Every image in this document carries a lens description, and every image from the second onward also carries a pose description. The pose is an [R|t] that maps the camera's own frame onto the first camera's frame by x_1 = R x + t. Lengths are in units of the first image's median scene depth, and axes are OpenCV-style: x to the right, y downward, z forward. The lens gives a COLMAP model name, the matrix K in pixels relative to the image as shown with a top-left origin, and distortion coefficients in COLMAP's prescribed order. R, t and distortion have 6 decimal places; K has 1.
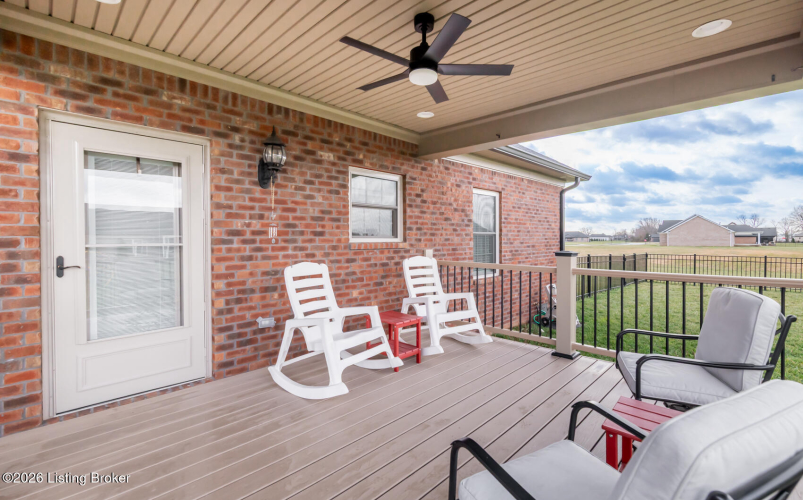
lens RADIAL K [[355.3, 0, 400.2], [0, 355.3, 242.2], [0, 0, 1]] dist [0.000642, 0.000272]
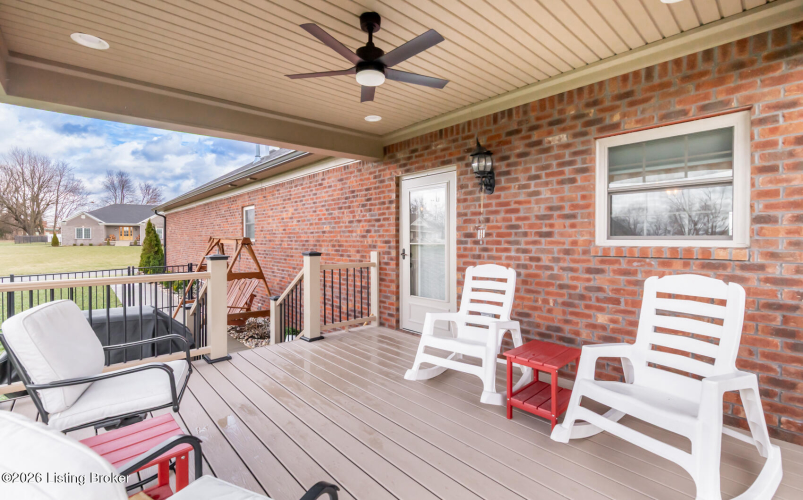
lens RADIAL K [[355.3, 0, 407.6], [0, 355.3, 244.8], [0, 0, 1]] dist [0.000642, 0.000272]
pose [[-0.038250, 0.012557, -0.999189, 0.675494], [-0.014369, 0.999811, 0.013115, -0.006040], [0.999165, 0.014859, -0.038062, 0.740492]]
